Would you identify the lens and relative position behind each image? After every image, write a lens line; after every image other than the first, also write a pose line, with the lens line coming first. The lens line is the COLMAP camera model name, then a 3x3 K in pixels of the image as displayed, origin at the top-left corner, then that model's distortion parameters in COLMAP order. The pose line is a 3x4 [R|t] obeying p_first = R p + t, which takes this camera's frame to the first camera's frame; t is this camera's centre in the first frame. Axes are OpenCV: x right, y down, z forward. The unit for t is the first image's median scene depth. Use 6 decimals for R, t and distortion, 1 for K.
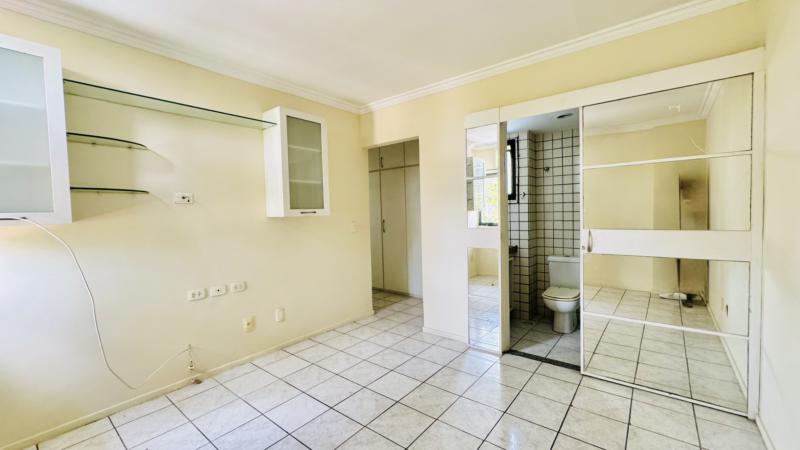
lens RADIAL K [[322.8, 0, 401.8], [0, 322.8, 226.0], [0, 0, 1]] dist [-0.001901, 0.000043]
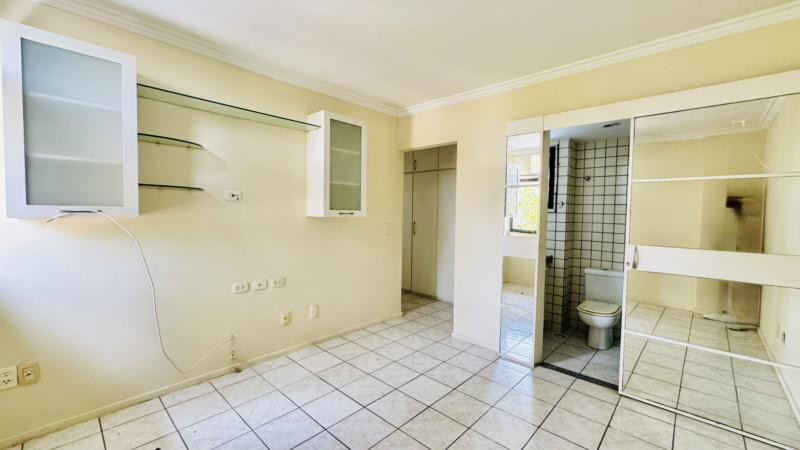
lens RADIAL K [[322.8, 0, 400.5], [0, 322.8, 225.8], [0, 0, 1]] dist [-0.001901, 0.000043]
pose [[0.996191, 0.046518, -0.073751, -0.038195], [-0.046431, 0.998917, 0.002898, -0.013195], [0.073806, 0.000537, 0.997272, -0.009202]]
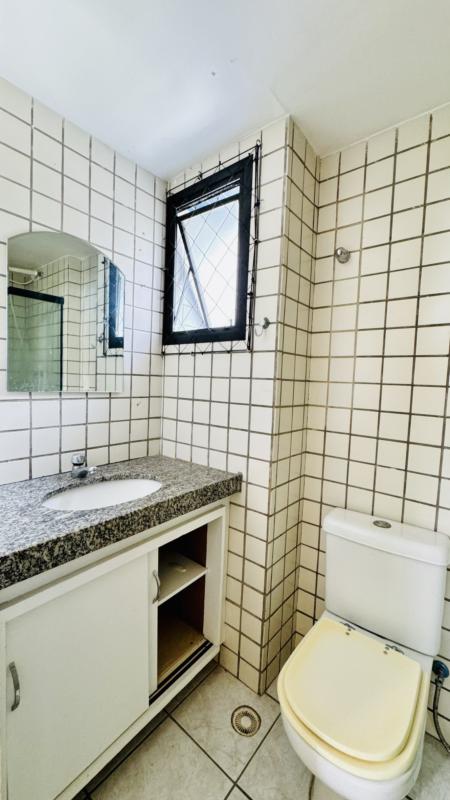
lens RADIAL K [[322.8, 0, 225.5], [0, 322.8, 397.6], [0, 0, 1]] dist [-0.001901, 0.000043]
pose [[0.997804, 0.065913, -0.006537, 0.402991], [-0.065789, 0.997678, 0.017590, -0.030254], [0.007681, -0.017121, 0.999824, 0.783792]]
